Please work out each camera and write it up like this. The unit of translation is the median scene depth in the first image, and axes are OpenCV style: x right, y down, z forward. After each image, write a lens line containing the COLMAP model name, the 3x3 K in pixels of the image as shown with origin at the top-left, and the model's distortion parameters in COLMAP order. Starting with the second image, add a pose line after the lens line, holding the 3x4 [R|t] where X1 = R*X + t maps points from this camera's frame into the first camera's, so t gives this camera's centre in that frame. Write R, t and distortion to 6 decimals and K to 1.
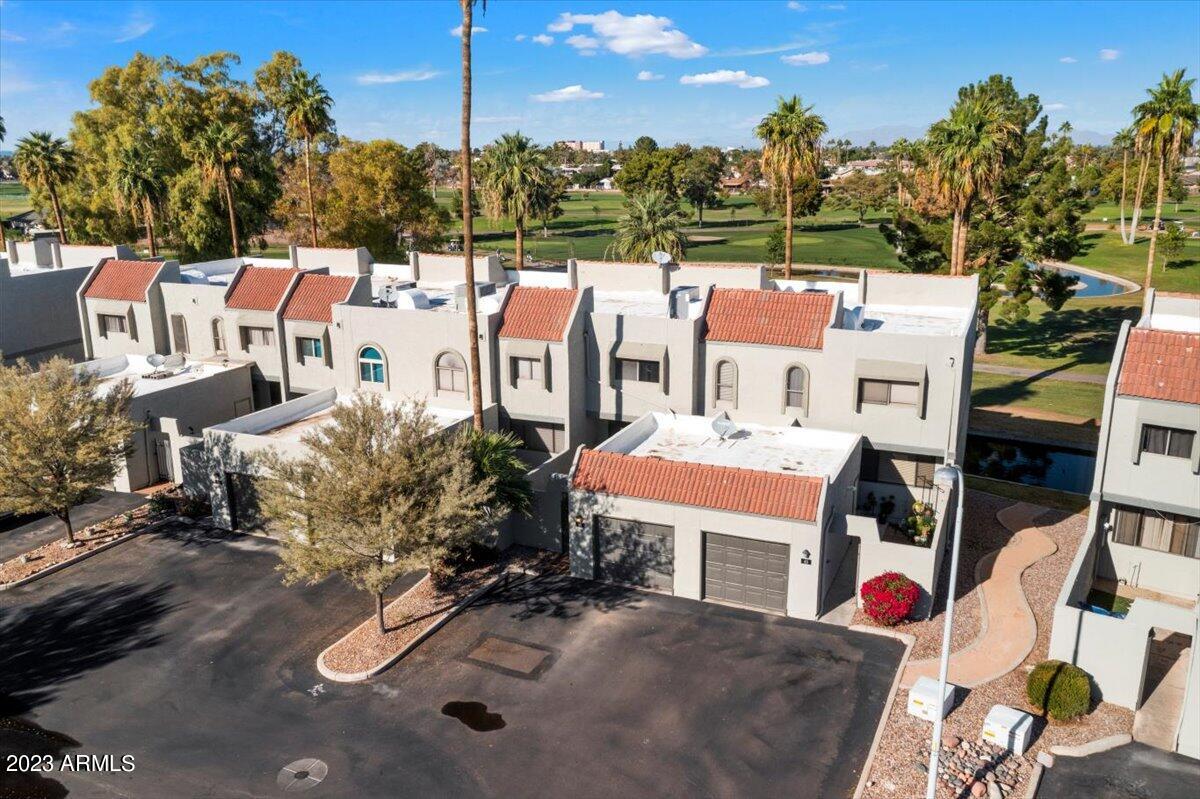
lens RADIAL K [[924.9, 0, 604.4], [0, 924.9, 400.3], [0, 0, 1]] dist [-0.012207, 0.005787]
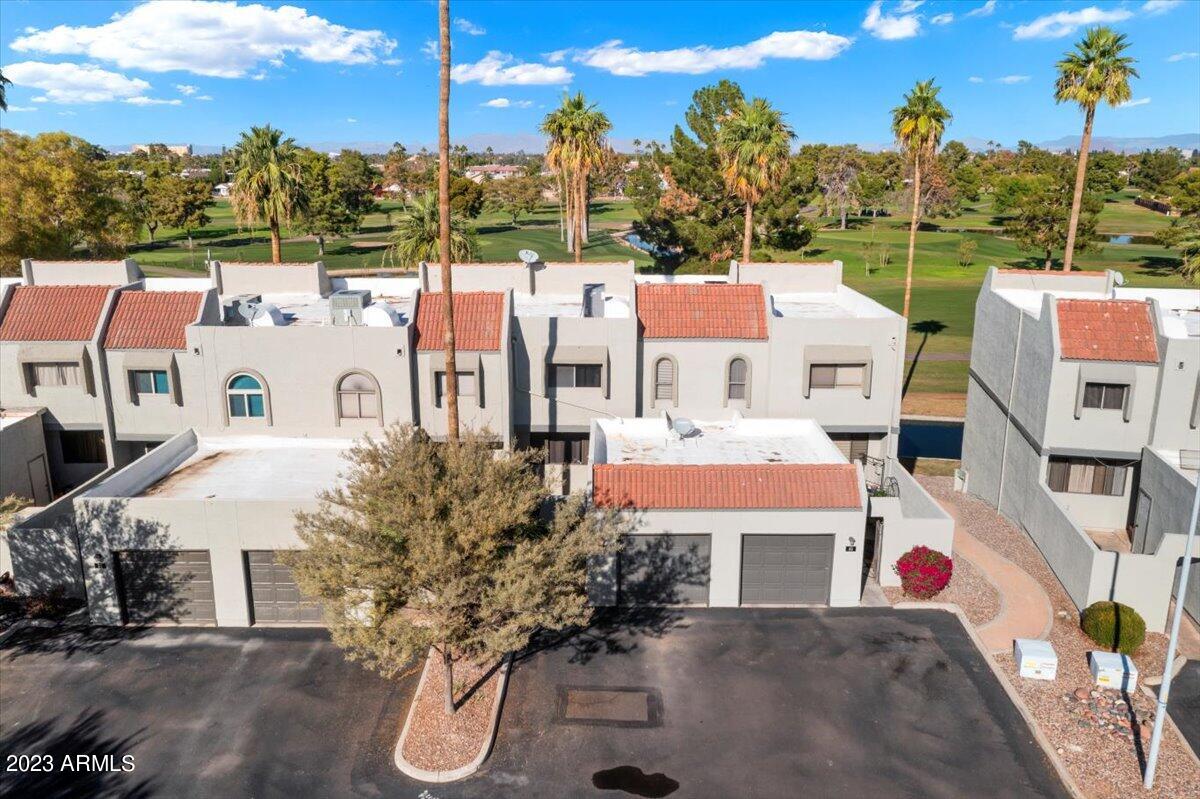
lens RADIAL K [[924.9, 0, 599.6], [0, 924.9, 400.5], [0, 0, 1]] dist [-0.012207, 0.005787]
pose [[0.923082, -0.091496, 0.373563, -0.300374], [0.093494, 0.995537, 0.012809, -0.017664], [-0.373068, 0.023102, 0.927517, 0.133622]]
